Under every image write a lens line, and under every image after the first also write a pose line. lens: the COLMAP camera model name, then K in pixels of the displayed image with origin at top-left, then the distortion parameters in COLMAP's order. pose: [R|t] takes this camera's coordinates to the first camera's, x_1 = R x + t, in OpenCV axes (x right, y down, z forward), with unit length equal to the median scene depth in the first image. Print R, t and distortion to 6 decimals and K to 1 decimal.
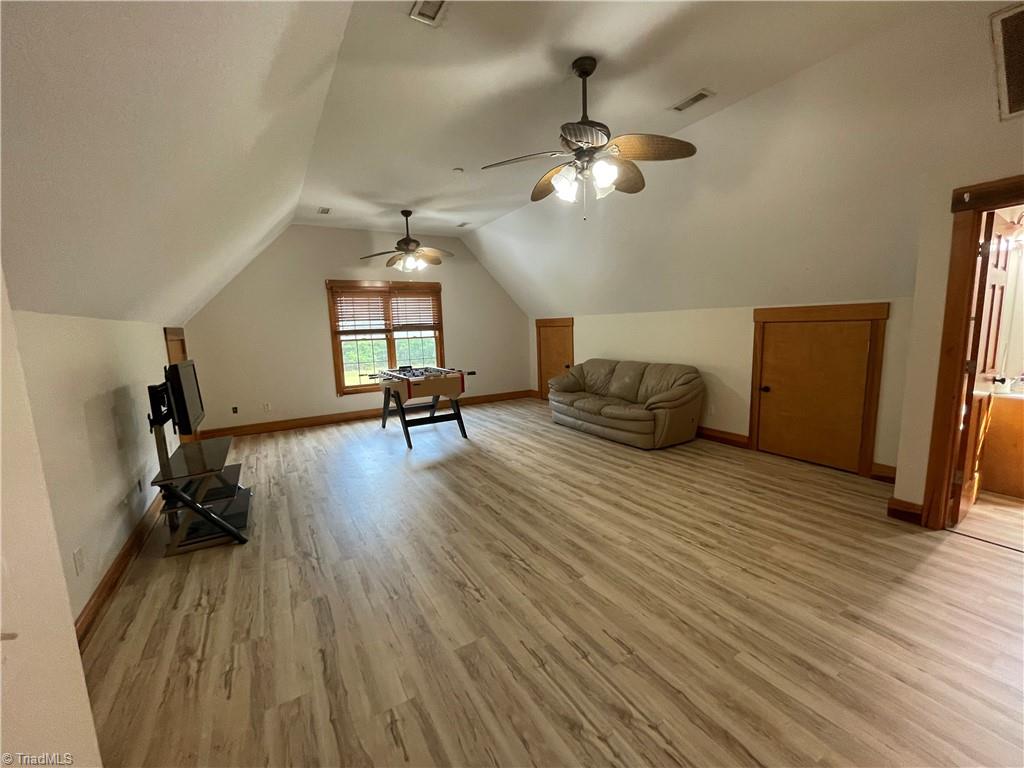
lens RADIAL K [[418.3, 0, 512.0], [0, 418.3, 384.0], [0, 0, 1]] dist [-0.002400, -0.000275]
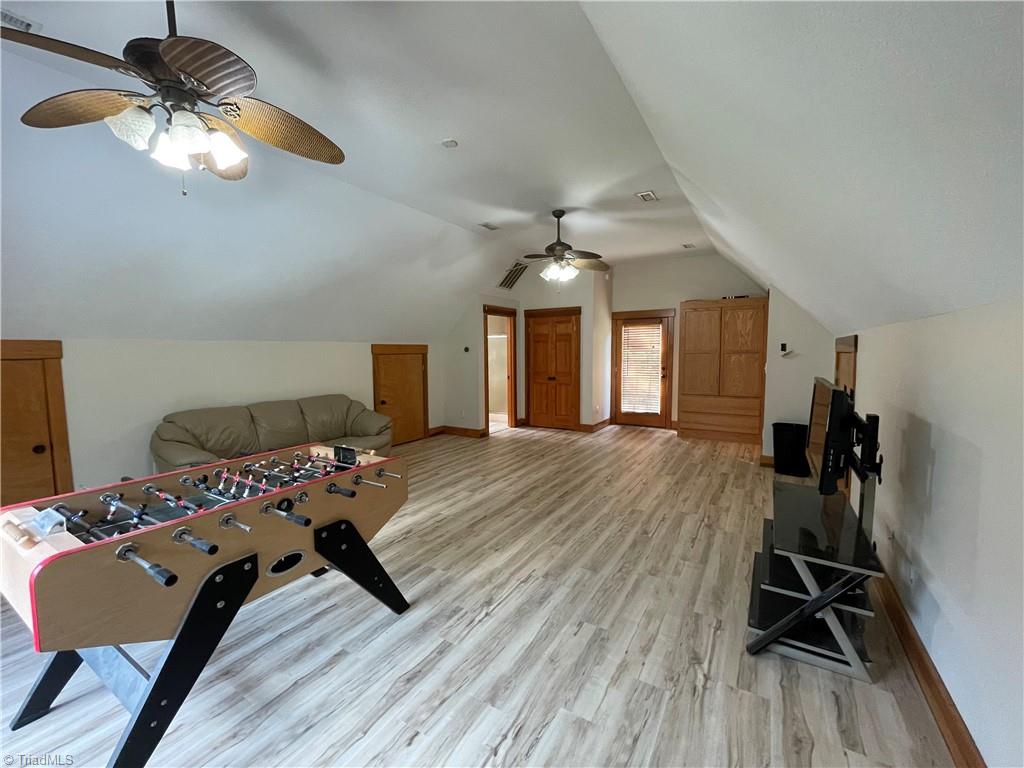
lens RADIAL K [[418.3, 0, 512.0], [0, 418.3, 384.0], [0, 0, 1]] dist [-0.002400, -0.000275]
pose [[-0.464276, -0.035047, 0.884997, -1.051477], [0.146791, 0.982353, 0.115909, -0.188857], [-0.873442, 0.183723, -0.450939, 1.606777]]
